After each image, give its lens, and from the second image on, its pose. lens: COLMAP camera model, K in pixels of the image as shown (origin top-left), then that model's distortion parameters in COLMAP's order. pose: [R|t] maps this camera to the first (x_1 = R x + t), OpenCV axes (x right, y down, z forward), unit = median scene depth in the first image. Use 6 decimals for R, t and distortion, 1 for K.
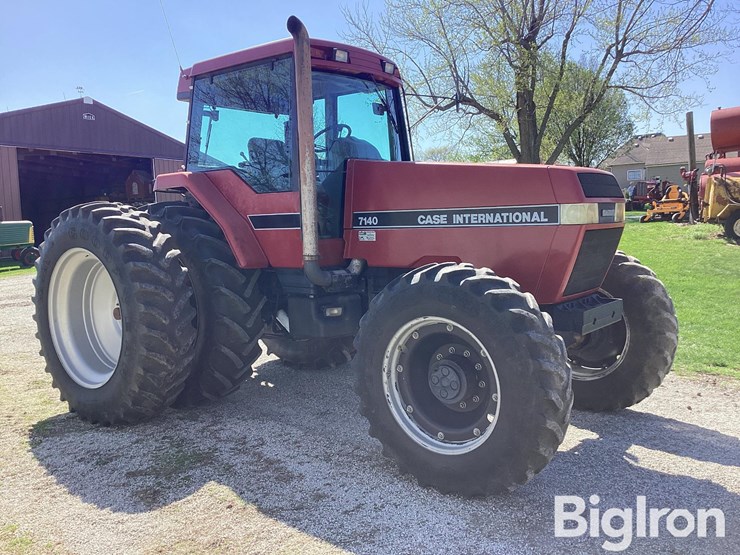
lens RADIAL K [[668.0, 0, 368.8], [0, 668.0, 282.1], [0, 0, 1]] dist [0.107323, -0.210161]
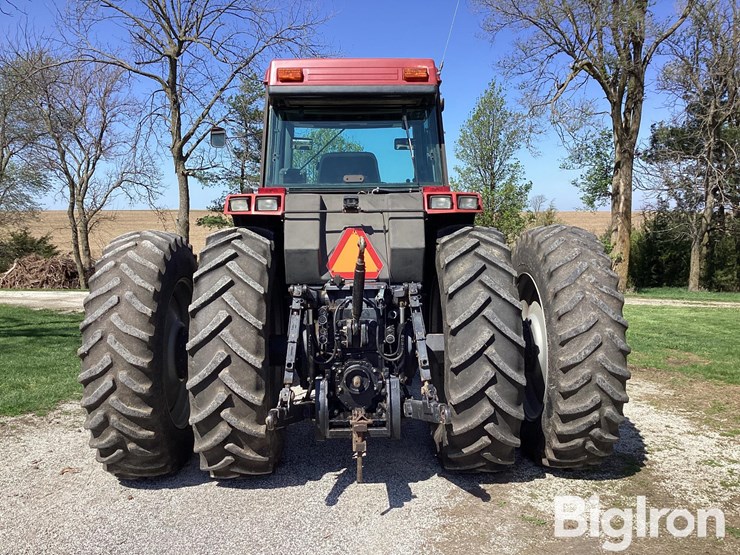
lens RADIAL K [[668.0, 0, 368.8], [0, 668.0, 282.1], [0, 0, 1]] dist [0.107323, -0.210161]
pose [[-0.647664, -0.018456, 0.761702, -1.089716], [0.104199, 0.988168, 0.112543, -0.199907], [-0.754767, 0.152259, -0.638078, 2.089913]]
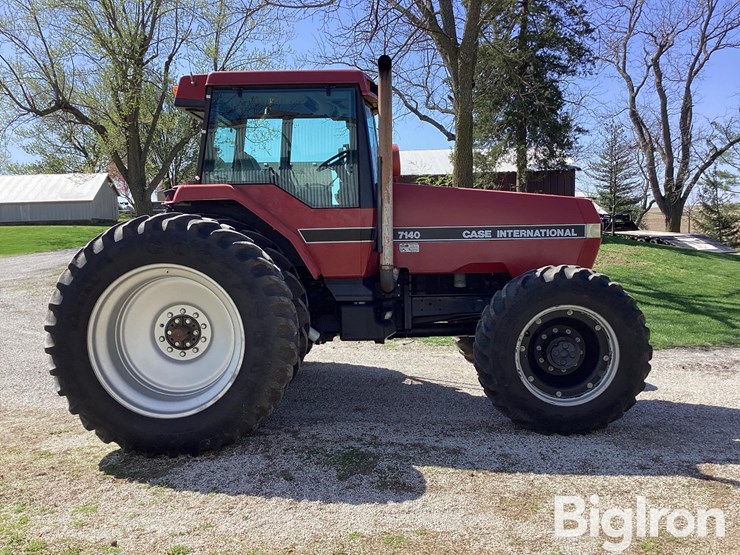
lens RADIAL K [[668.0, 0, 368.8], [0, 668.0, 282.1], [0, 0, 1]] dist [0.107323, -0.210161]
pose [[0.787541, -0.037846, 0.615099, -0.868447], [0.053473, 0.998545, -0.007026, -0.005389], [-0.613938, 0.038424, 0.788419, 0.137239]]
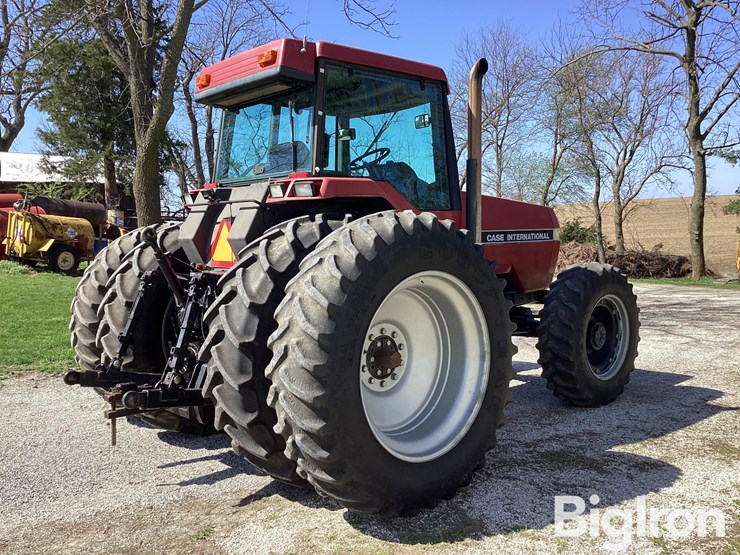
lens RADIAL K [[668.0, 0, 368.8], [0, 668.0, 282.1], [0, 0, 1]] dist [0.107323, -0.210161]
pose [[0.156590, -0.048824, 0.986456, -1.319374], [0.113107, 0.993093, 0.031198, -0.077890], [-0.981166, 0.106690, 0.161031, 1.070726]]
